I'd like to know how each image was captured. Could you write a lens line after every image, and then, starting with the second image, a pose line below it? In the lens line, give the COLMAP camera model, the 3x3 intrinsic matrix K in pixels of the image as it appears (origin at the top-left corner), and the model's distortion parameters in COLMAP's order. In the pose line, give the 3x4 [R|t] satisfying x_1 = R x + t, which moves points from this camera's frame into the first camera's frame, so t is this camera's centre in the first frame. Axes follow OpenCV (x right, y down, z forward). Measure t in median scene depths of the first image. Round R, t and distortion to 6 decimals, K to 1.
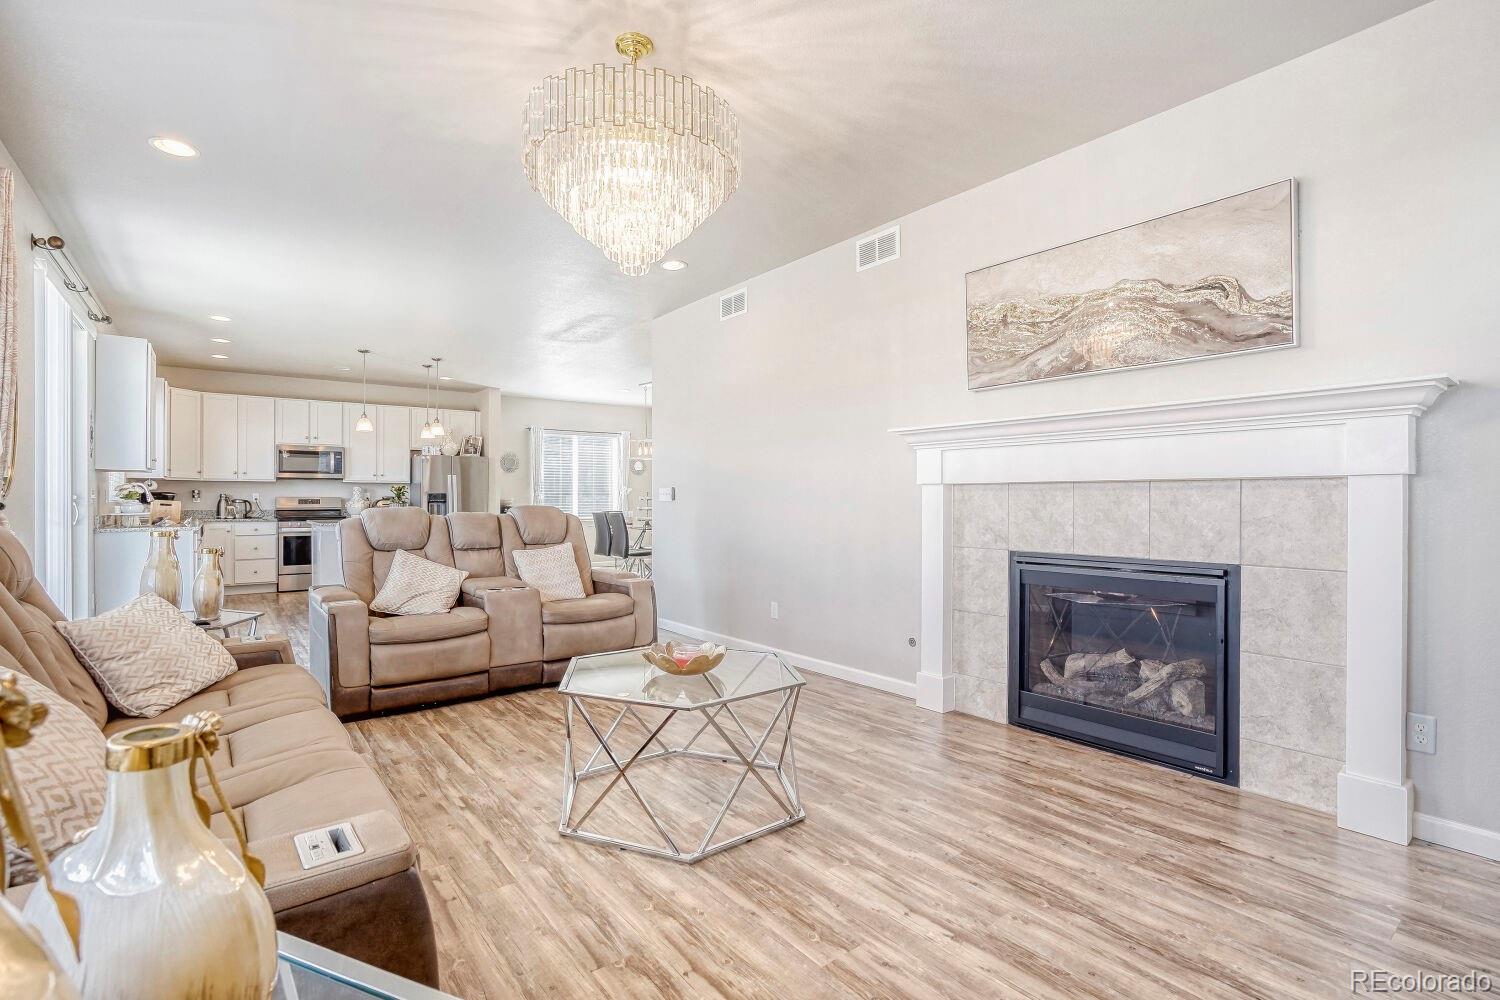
lens RADIAL K [[702.8, 0, 768.1], [0, 702.8, 500.4], [0, 0, 1]] dist [-0.026799, 0.000650]
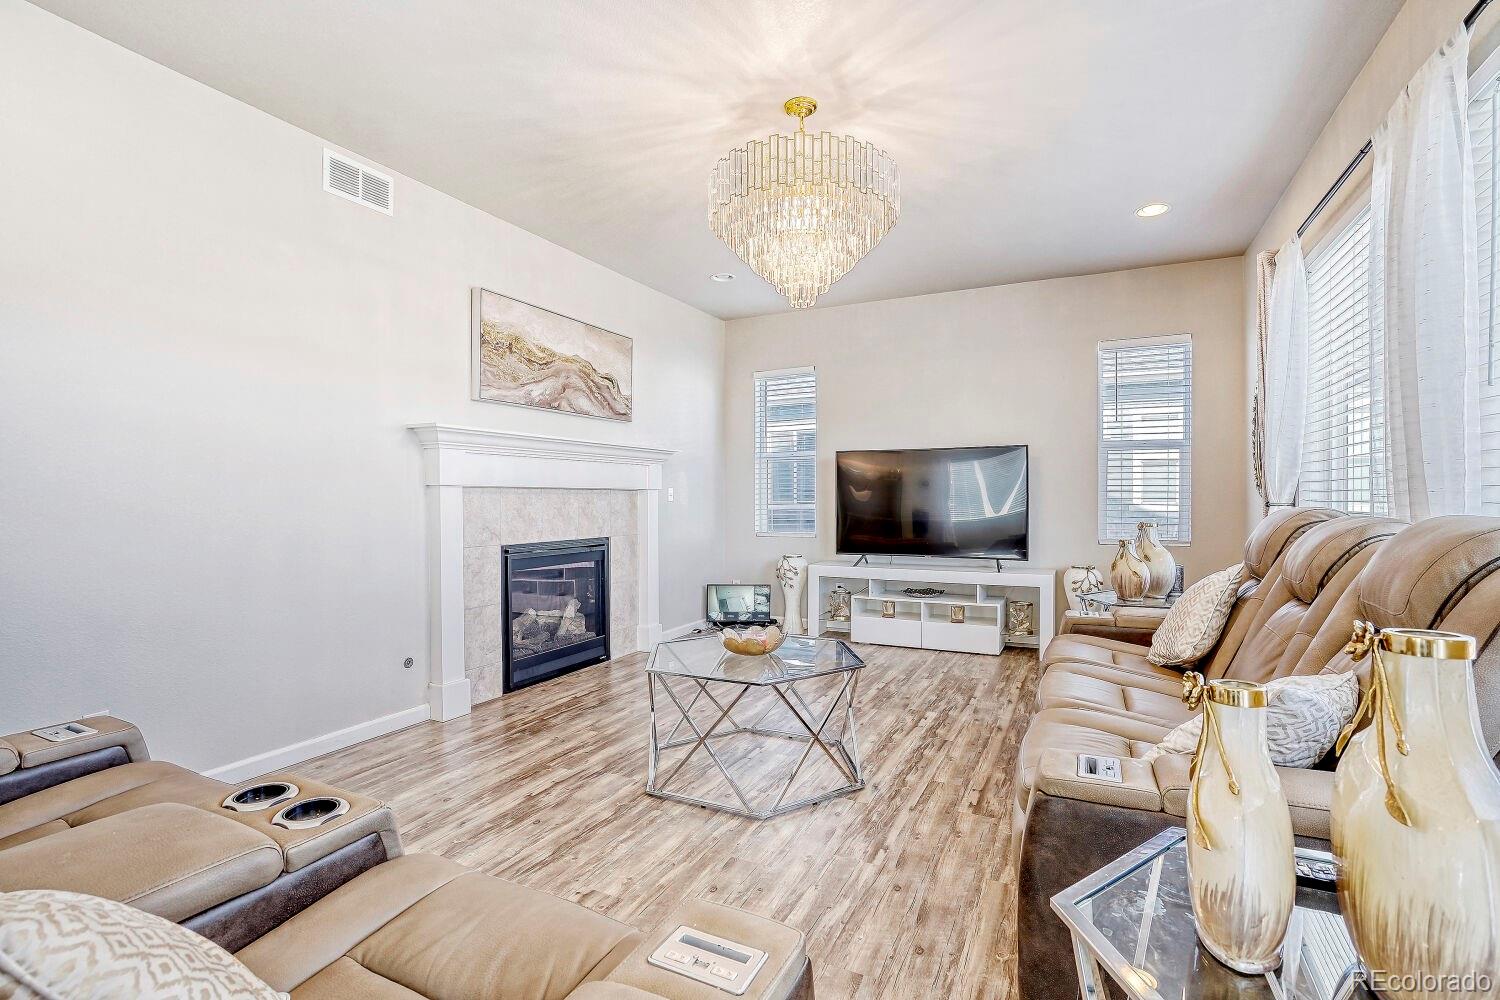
lens RADIAL K [[686.1, 0, 715.0], [0, 686.1, 501.0], [0, 0, 1]] dist [-0.035620, 0.000201]
pose [[-0.380266, -0.000077, 0.924877, -1.056322], [0.006001, 0.999979, 0.002550, -0.002935], [-0.924858, 0.006520, -0.380258, 1.396330]]
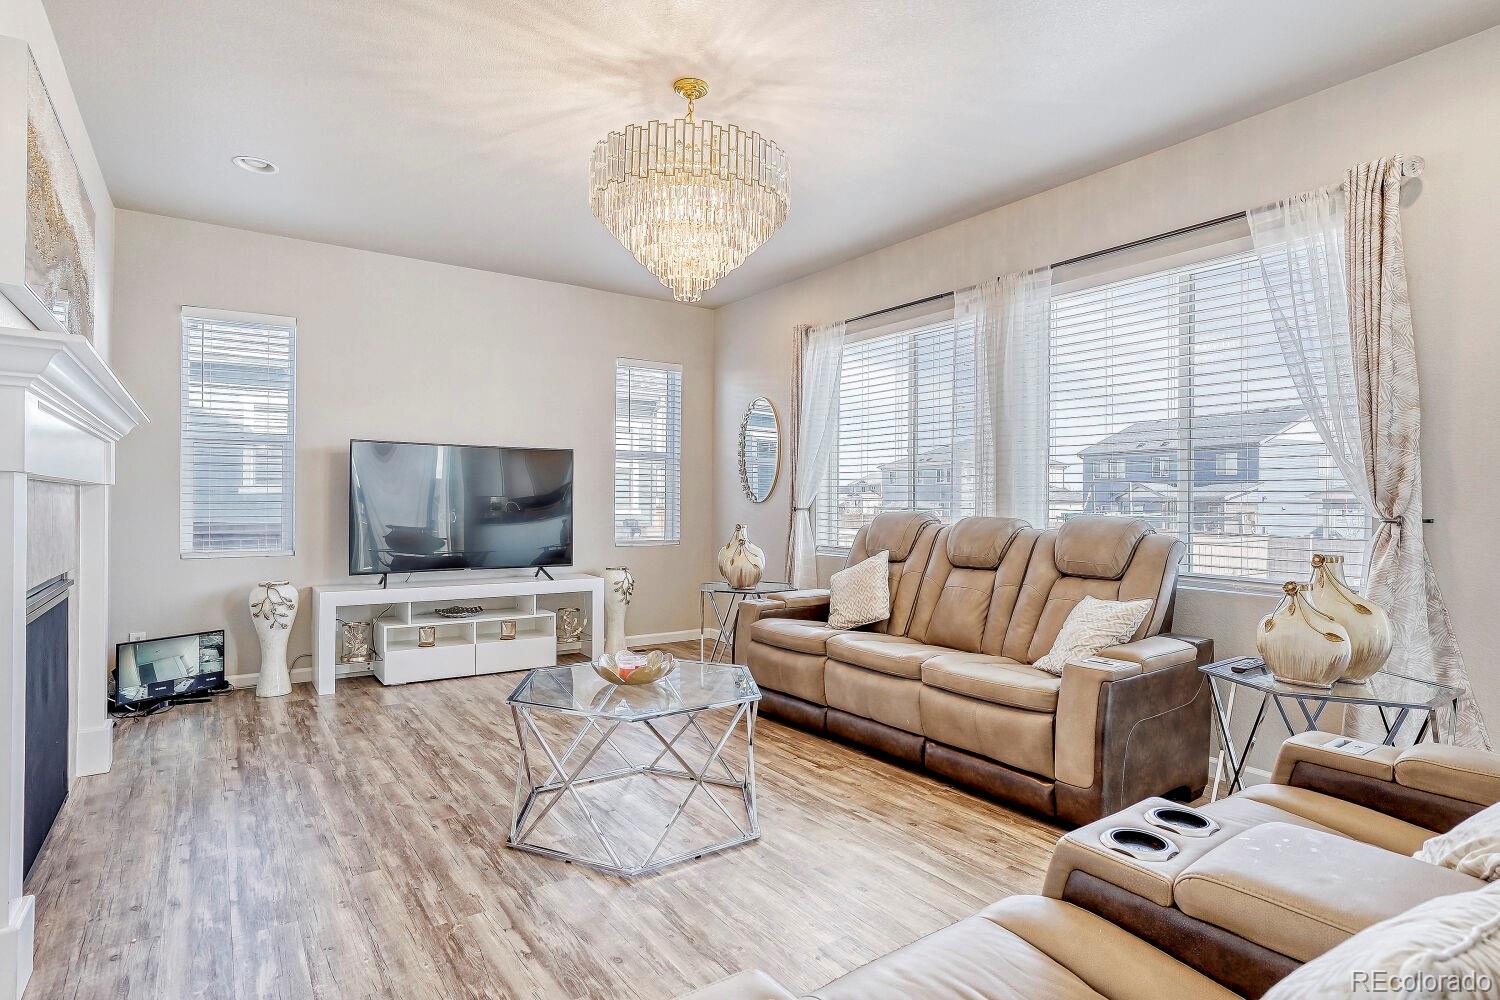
lens RADIAL K [[795.8, 0, 750.0], [0, 795.8, 500.0], [0, 0, 1]] dist [-0.045037, 0.044053]
pose [[-0.997070, -0.005364, 0.076306, -0.341761], [-0.005569, 0.999981, -0.002479, -0.005828], [-0.076292, -0.002897, -0.997081, 1.977216]]
